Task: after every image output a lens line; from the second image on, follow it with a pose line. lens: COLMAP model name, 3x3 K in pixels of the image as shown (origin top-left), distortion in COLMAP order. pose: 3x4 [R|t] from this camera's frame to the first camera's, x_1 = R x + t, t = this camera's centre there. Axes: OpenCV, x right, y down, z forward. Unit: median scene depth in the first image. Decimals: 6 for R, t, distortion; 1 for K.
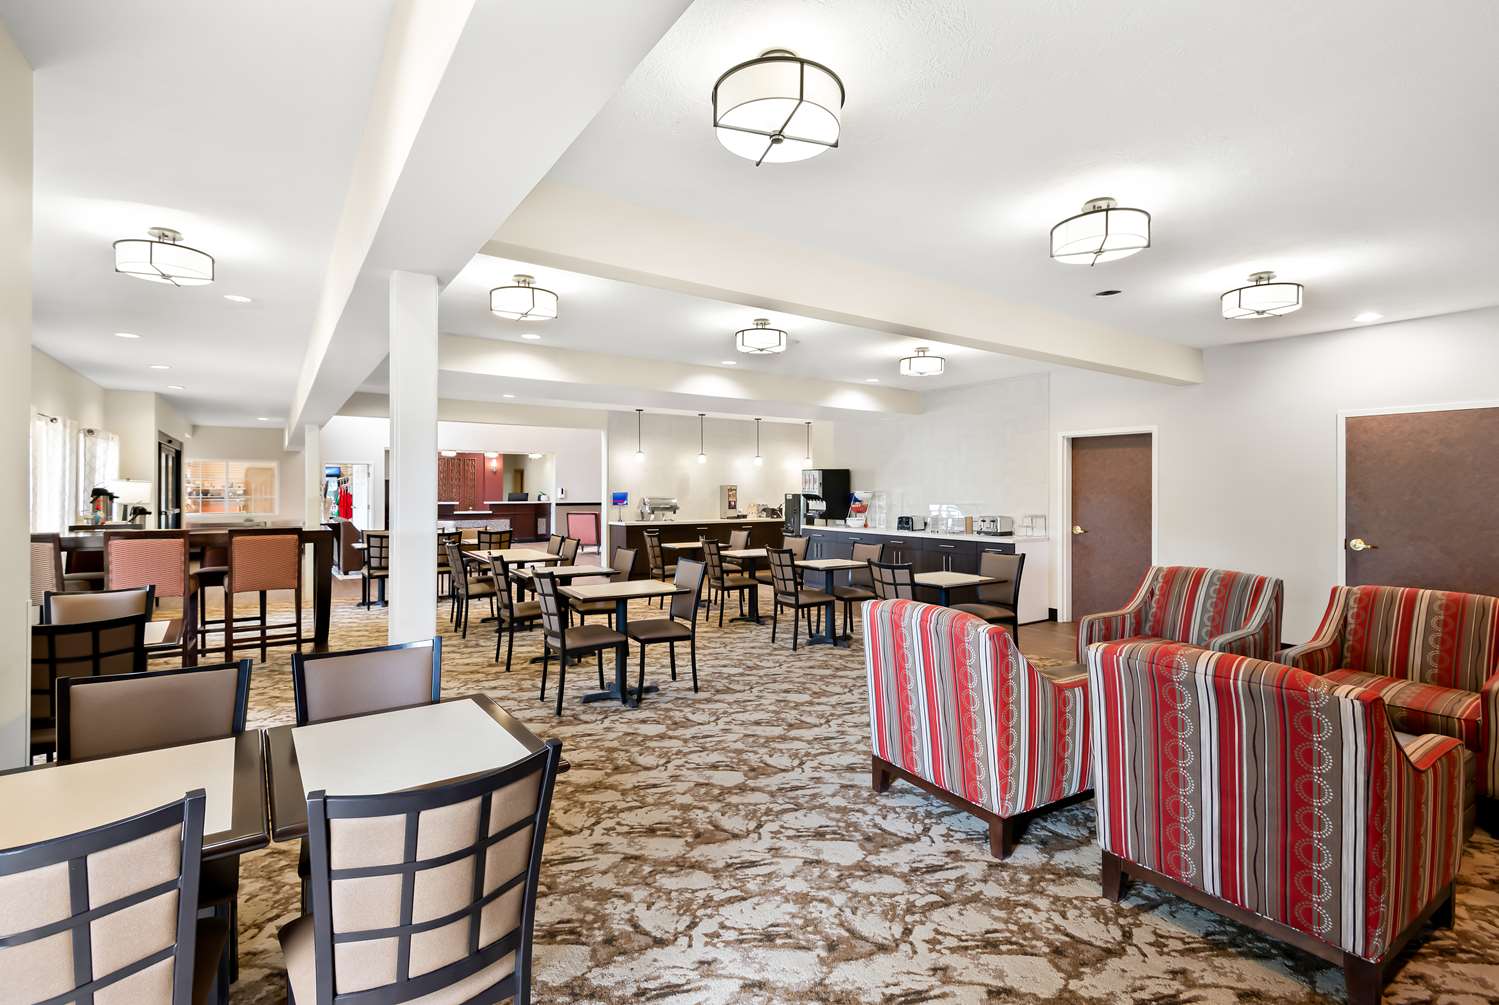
lens RADIAL K [[695.3, 0, 741.1], [0, 695.3, 496.2], [0, 0, 1]] dist [-0.004798, -0.000332]
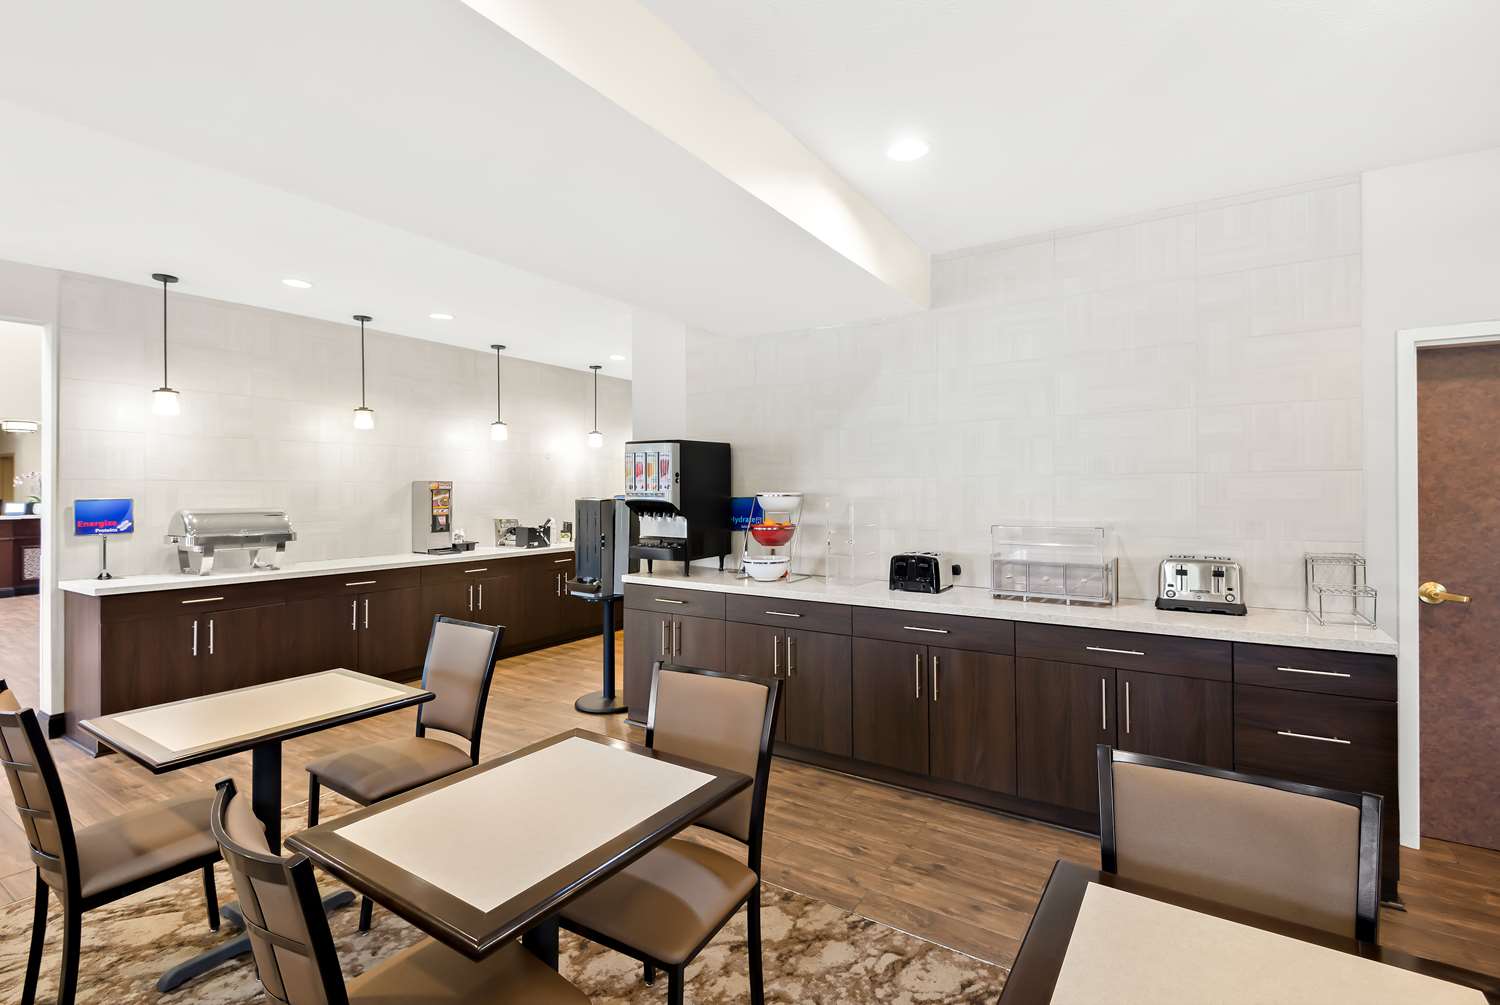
lens RADIAL K [[695.8, 0, 749.5], [0, 695.8, 492.8], [0, 0, 1]] dist [-0.004798, -0.000332]
pose [[0.922285, -0.006570, 0.386454, -0.002137], [0.008121, 0.999964, -0.002381, -0.006073], [-0.386425, 0.005334, 0.922306, 0.594356]]
